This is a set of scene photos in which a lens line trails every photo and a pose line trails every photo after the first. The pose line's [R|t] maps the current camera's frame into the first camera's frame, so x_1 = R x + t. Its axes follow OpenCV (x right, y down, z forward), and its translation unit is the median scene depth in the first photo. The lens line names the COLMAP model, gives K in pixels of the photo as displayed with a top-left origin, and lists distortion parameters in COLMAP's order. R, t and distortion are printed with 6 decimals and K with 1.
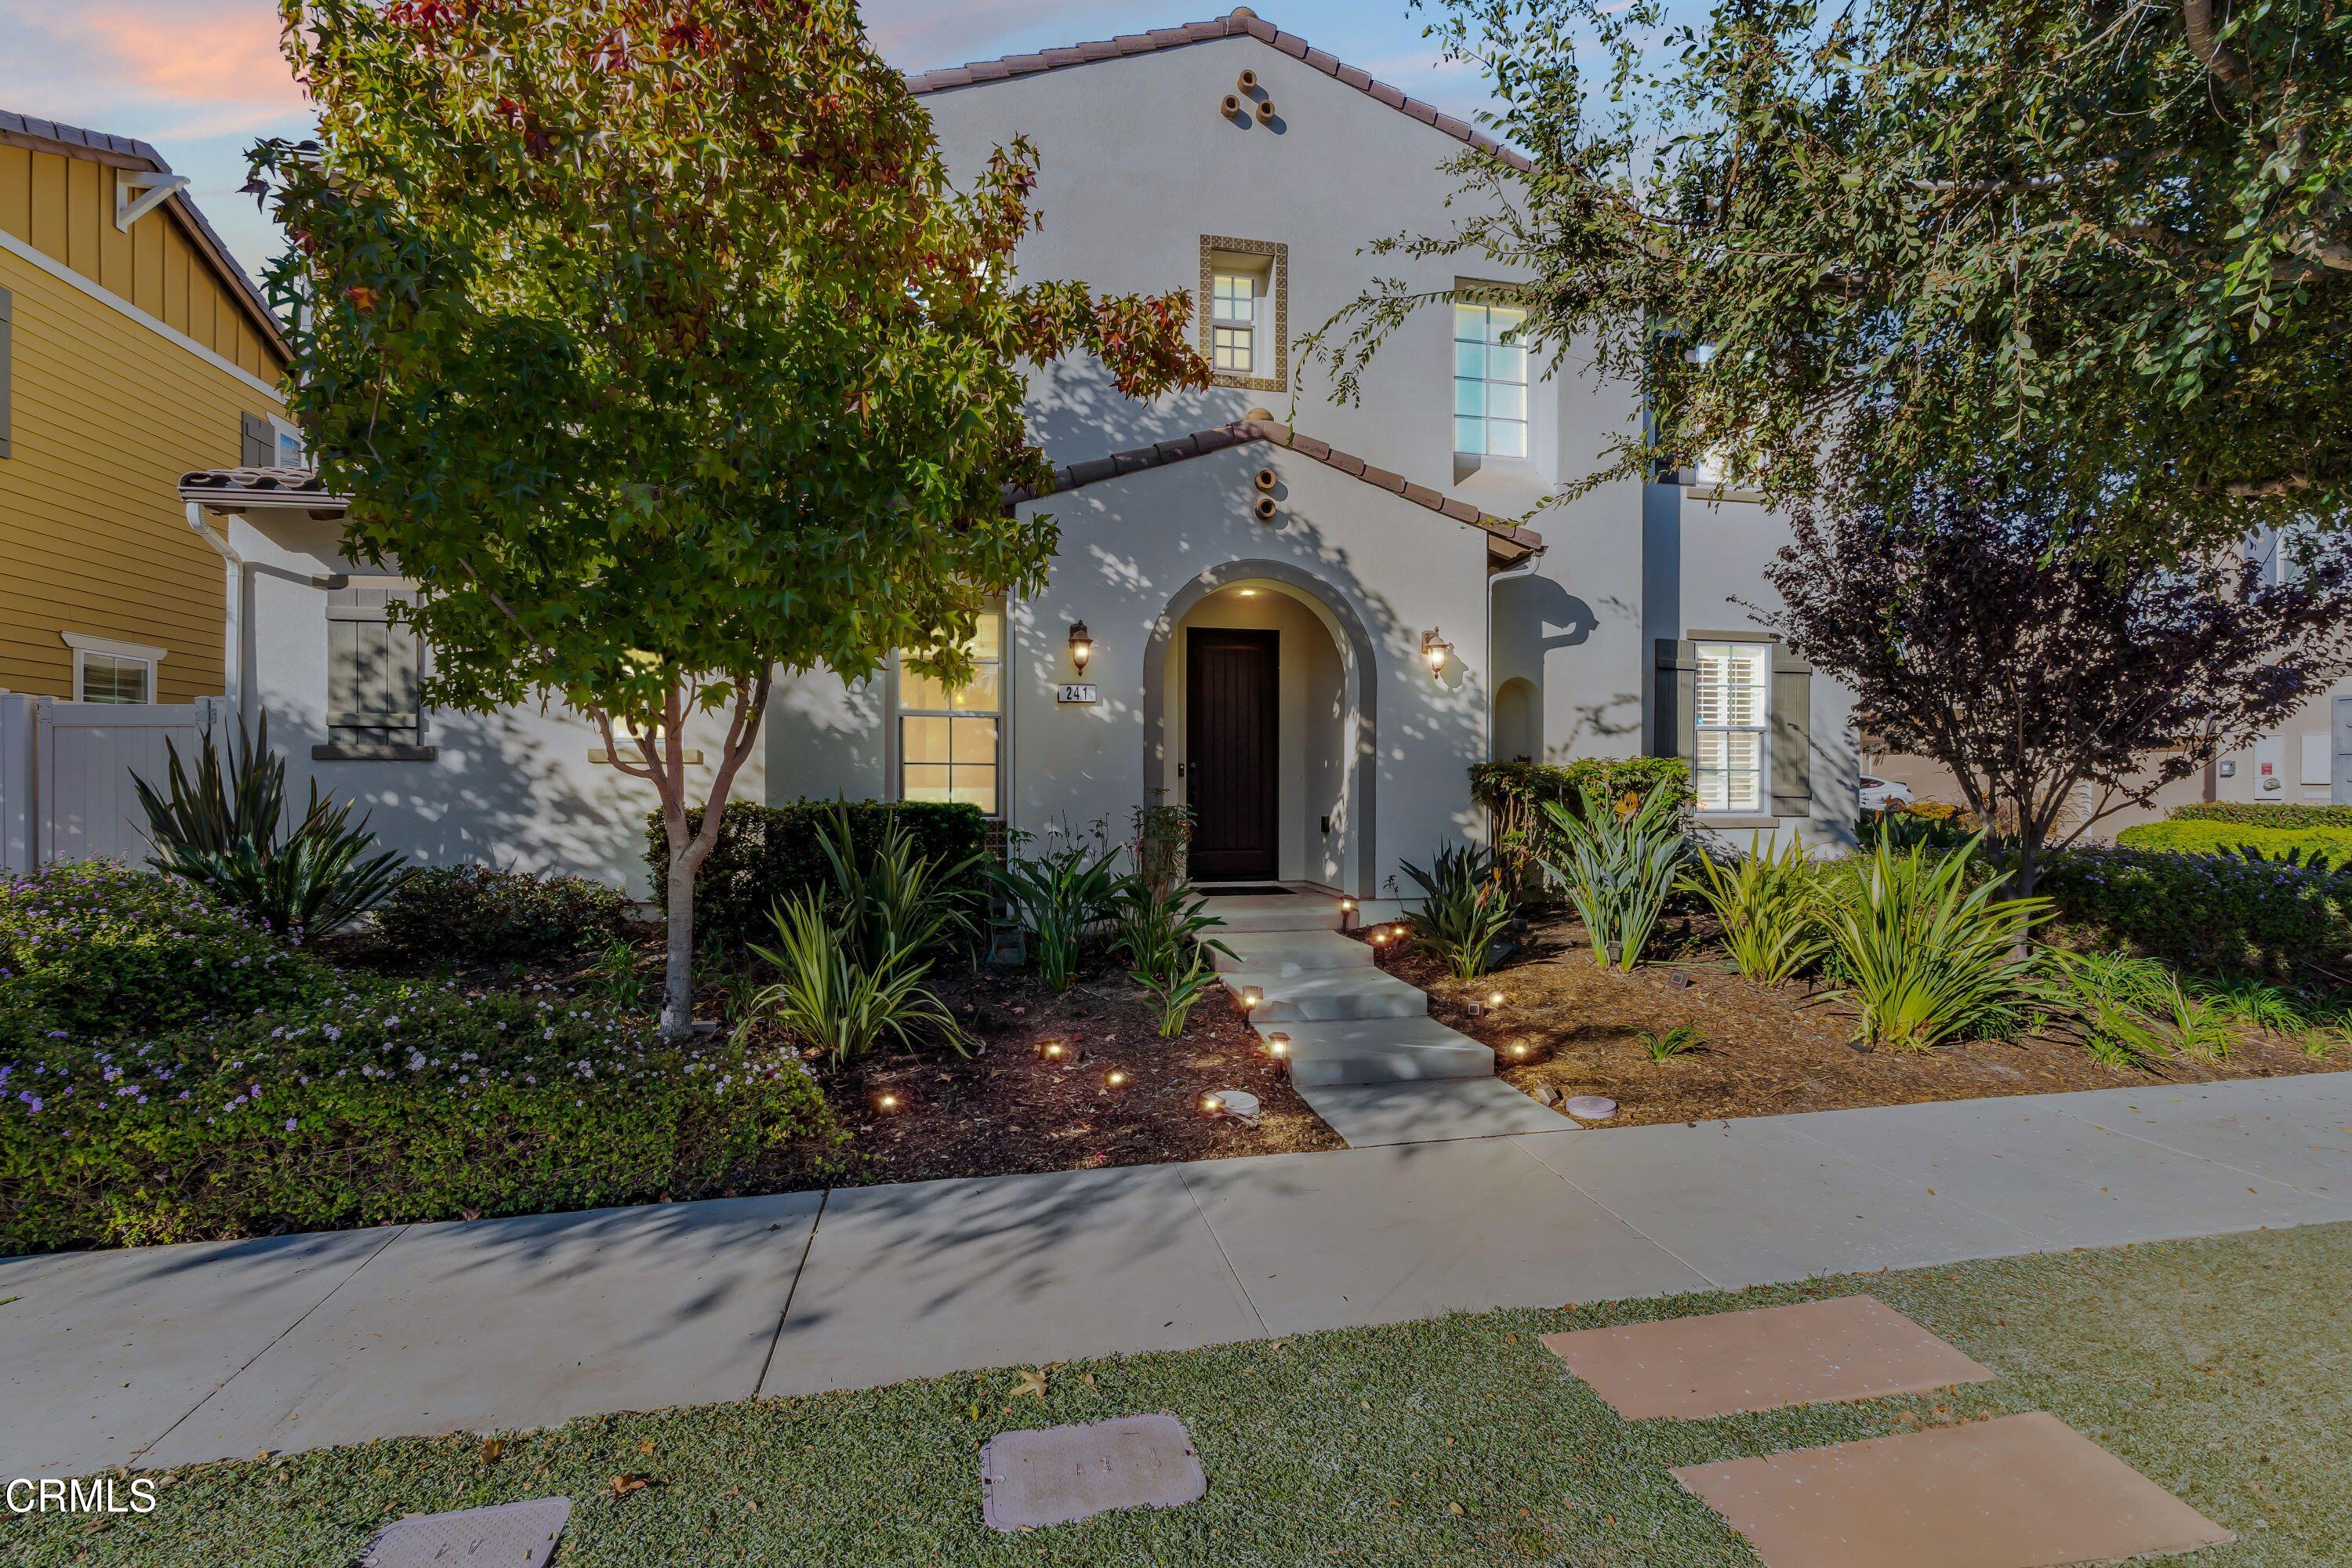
lens RADIAL K [[1071.0, 0, 1214.8], [0, 1071.0, 796.2], [0, 0, 1]] dist [0.001904, -0.000211]
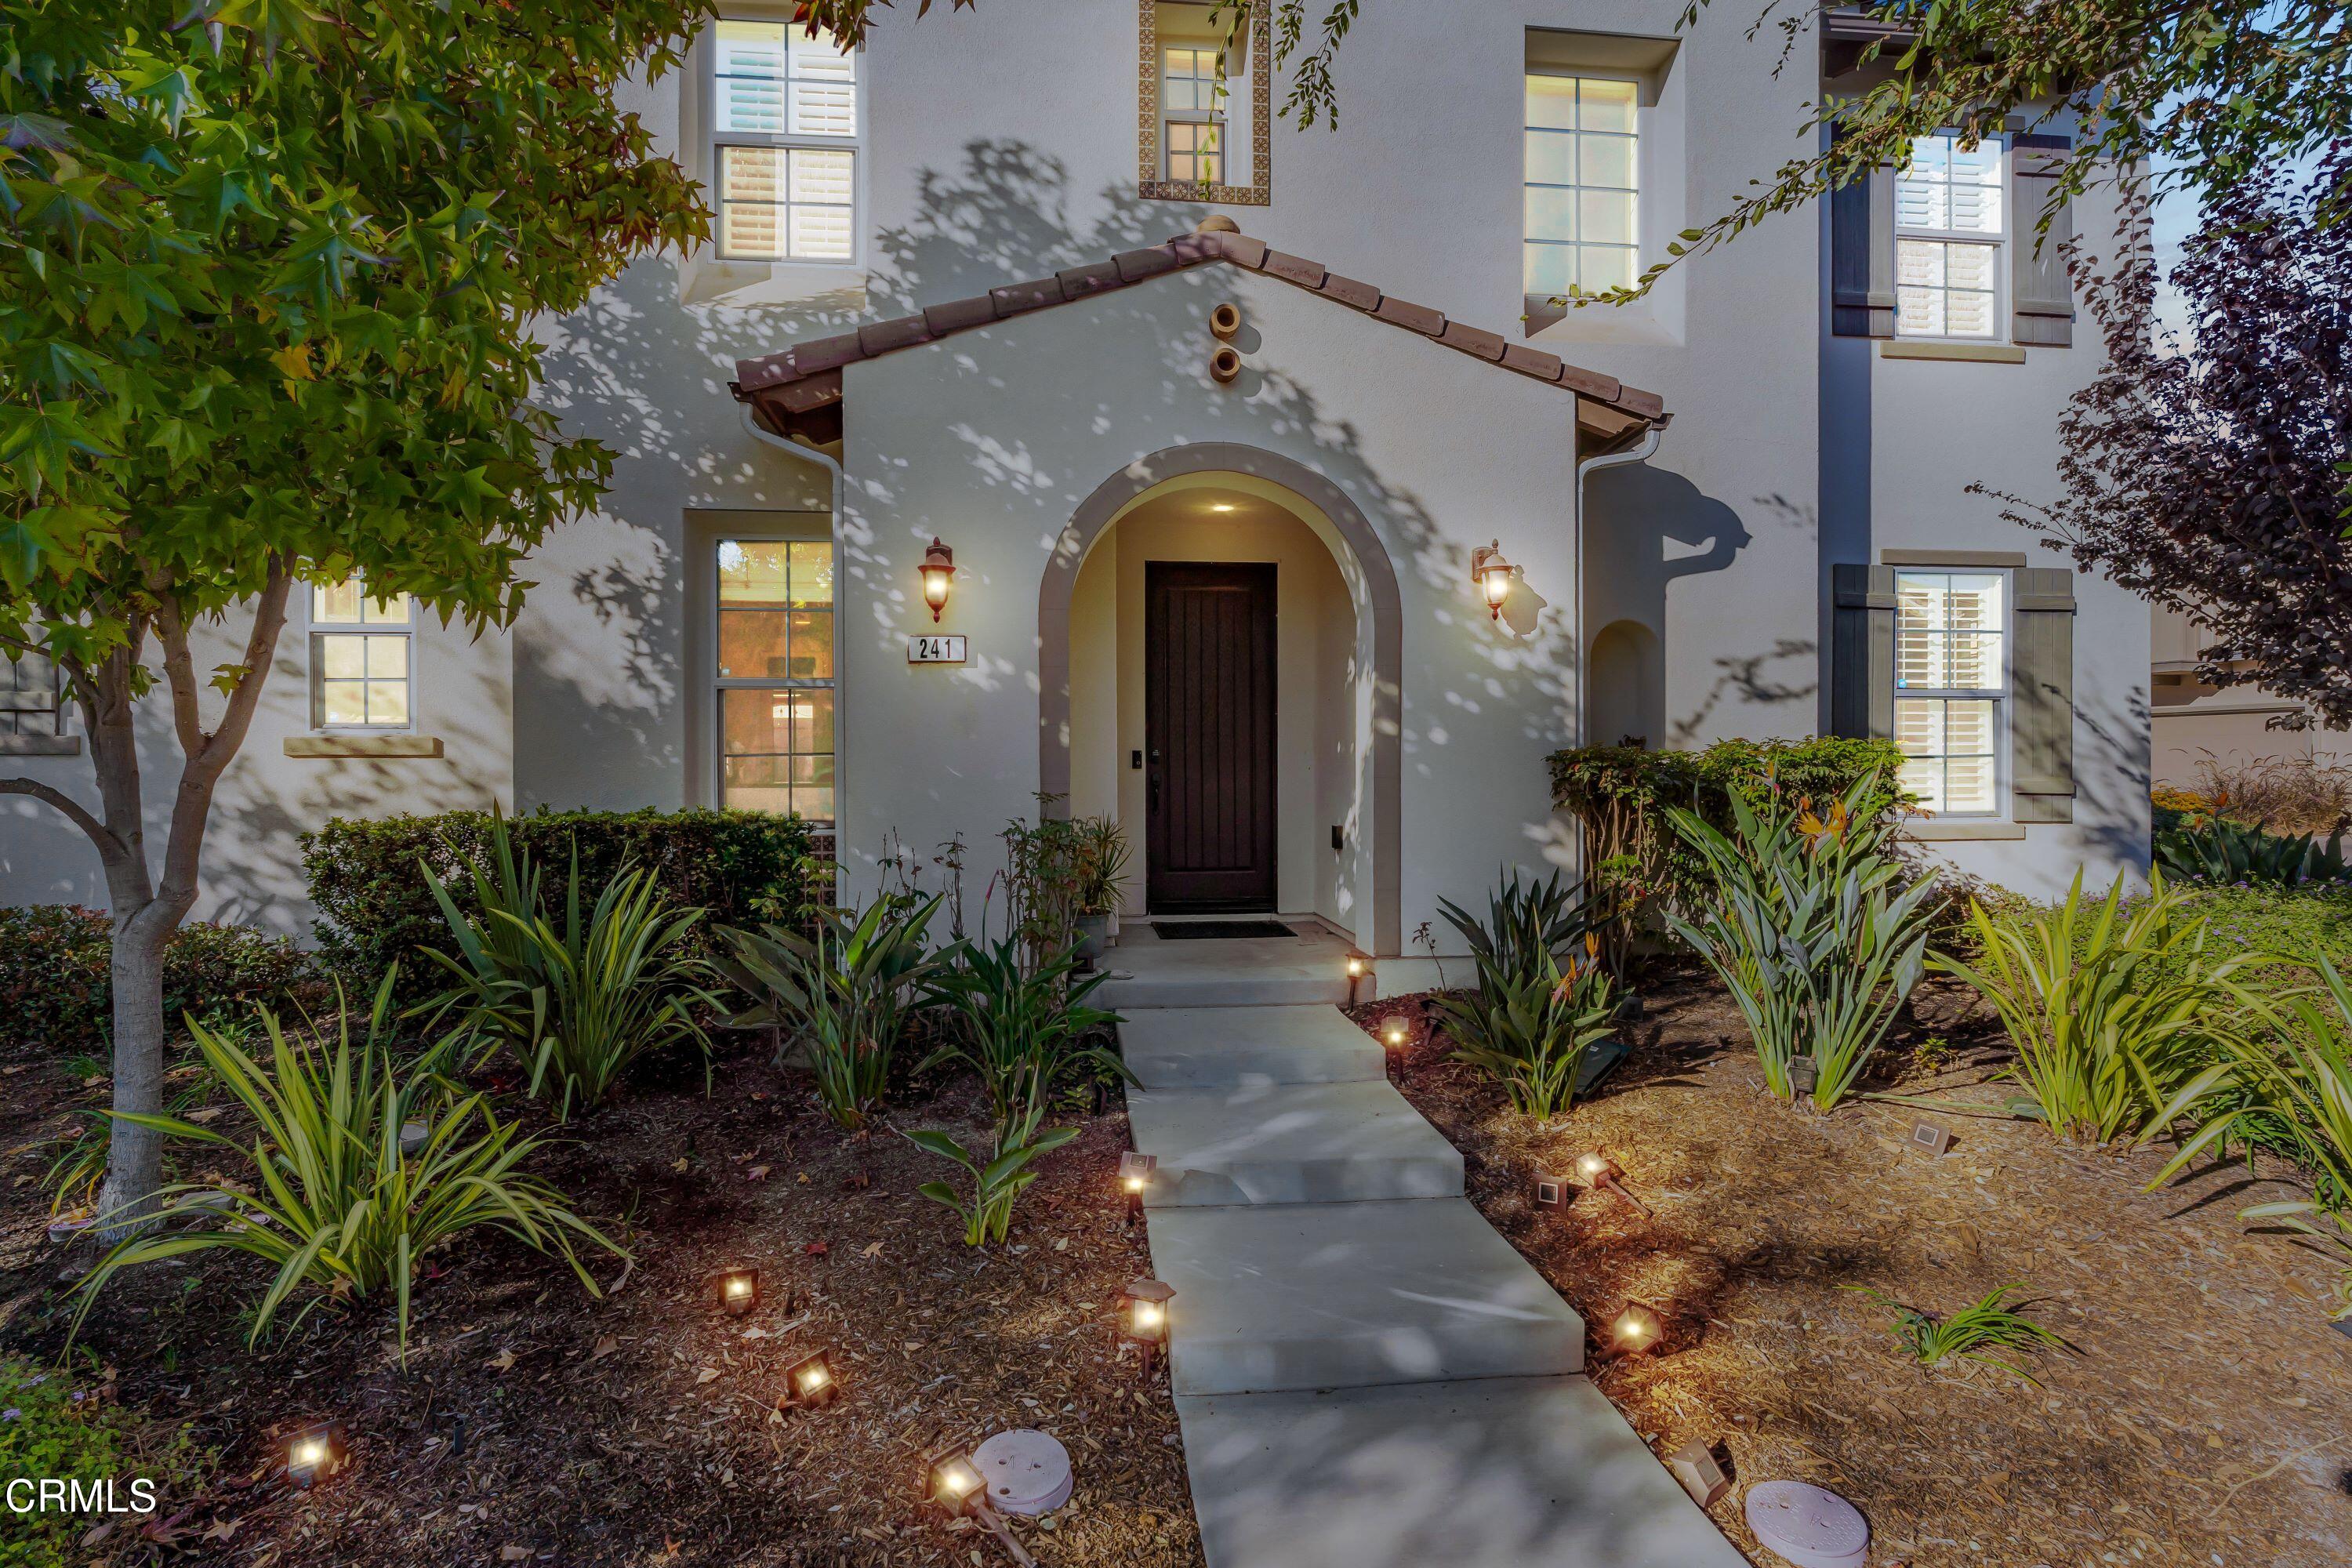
lens RADIAL K [[1057.0, 0, 1182.6], [0, 1057.0, 781.0], [0, 0, 1]] dist [-0.001741, 0.000303]
pose [[0.993410, -0.003287, -0.114569, 0.093622], [0.003839, 0.999982, 0.004591, -0.015164], [0.114552, -0.005001, 0.993405, 0.349315]]
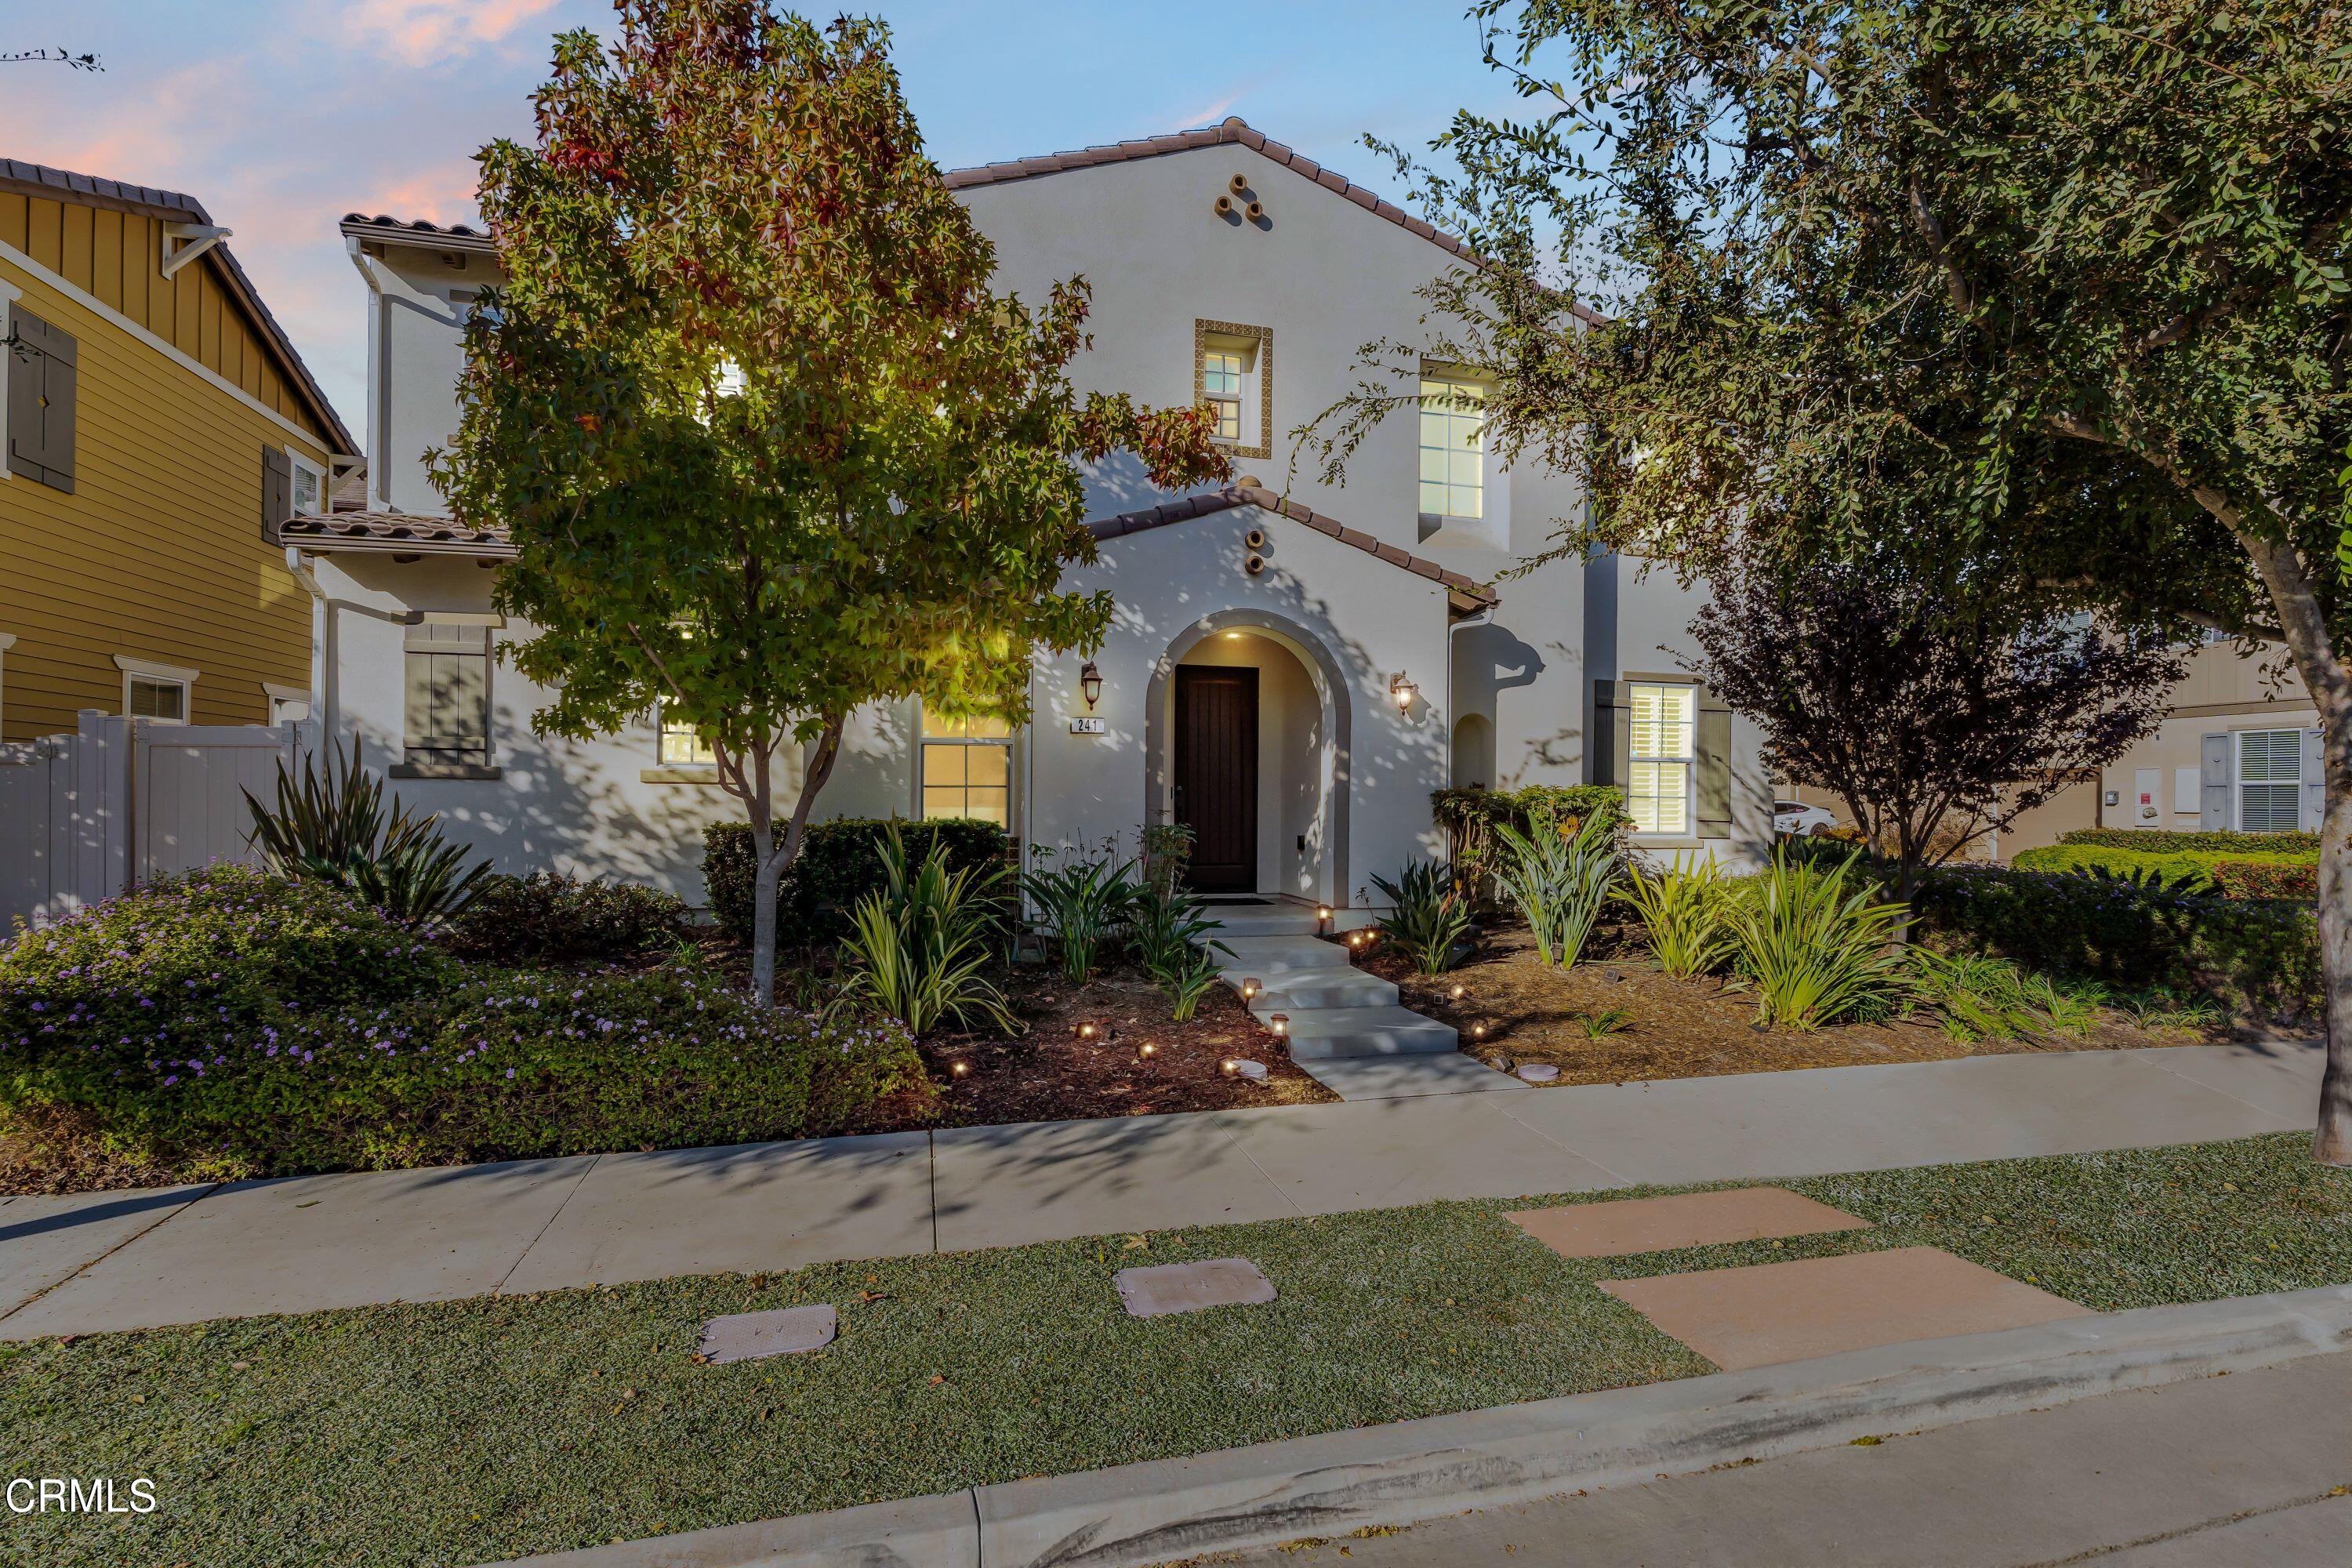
lens RADIAL K [[1065.2, 0, 1175.2], [0, 1065.2, 812.6], [0, 0, 1]] dist [-0.000496, 0.000479]
pose [[0.999890, 0.007219, 0.012976, -0.051934], [-0.007180, 0.999969, -0.003082, -0.000741], [-0.012997, 0.002988, 0.999911, -0.135600]]
